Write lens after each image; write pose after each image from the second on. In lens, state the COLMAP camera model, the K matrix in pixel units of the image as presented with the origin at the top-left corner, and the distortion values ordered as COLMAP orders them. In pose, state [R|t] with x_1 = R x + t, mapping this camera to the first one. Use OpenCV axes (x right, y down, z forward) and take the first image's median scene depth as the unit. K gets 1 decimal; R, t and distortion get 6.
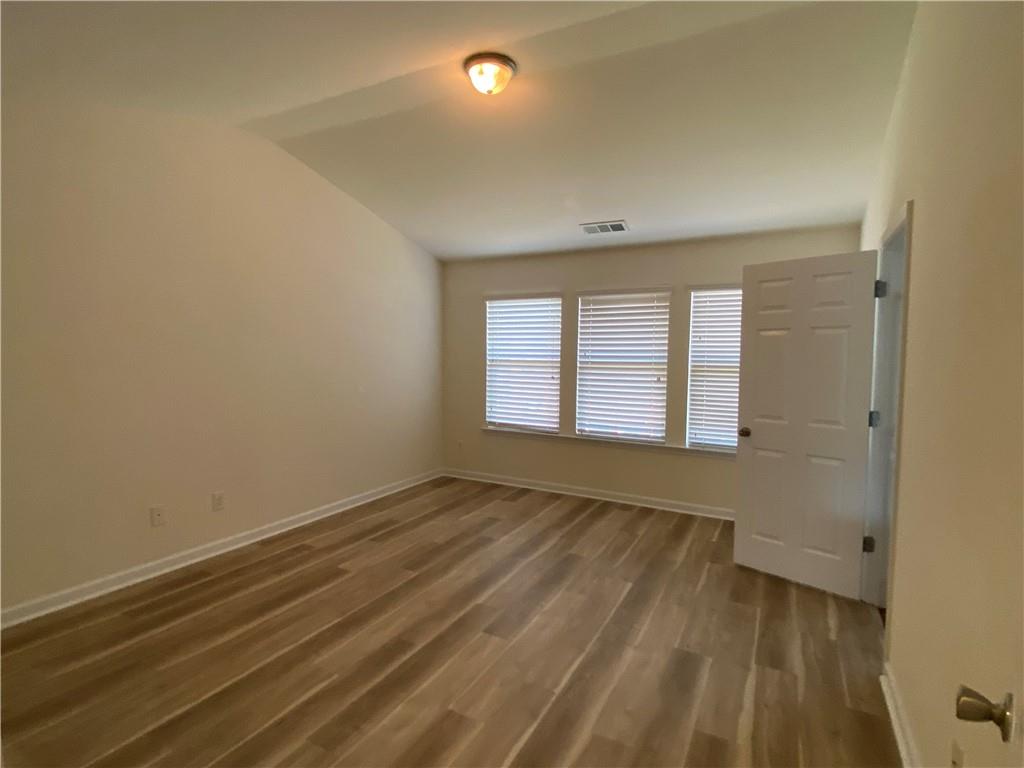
lens RADIAL K [[516.4, 0, 512.0], [0, 516.4, 384.0], [0, 0, 1]] dist [-0.000903, -0.000196]
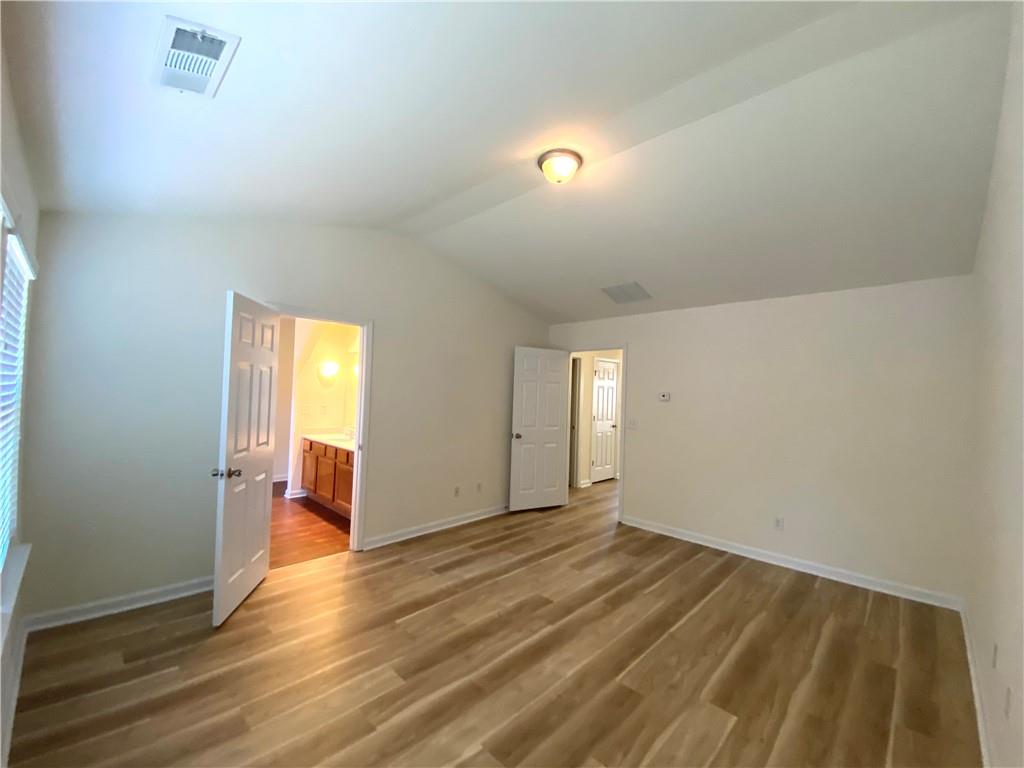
lens RADIAL K [[417.2, 0, 512.0], [0, 417.2, 384.0], [0, 0, 1]] dist [0.049575, -0.034983]
pose [[-0.958199, -0.036380, 0.283781, -0.256773], [-0.024647, 0.998692, 0.044808, -0.151521], [-0.285040, 0.035940, -0.957842, 2.157390]]
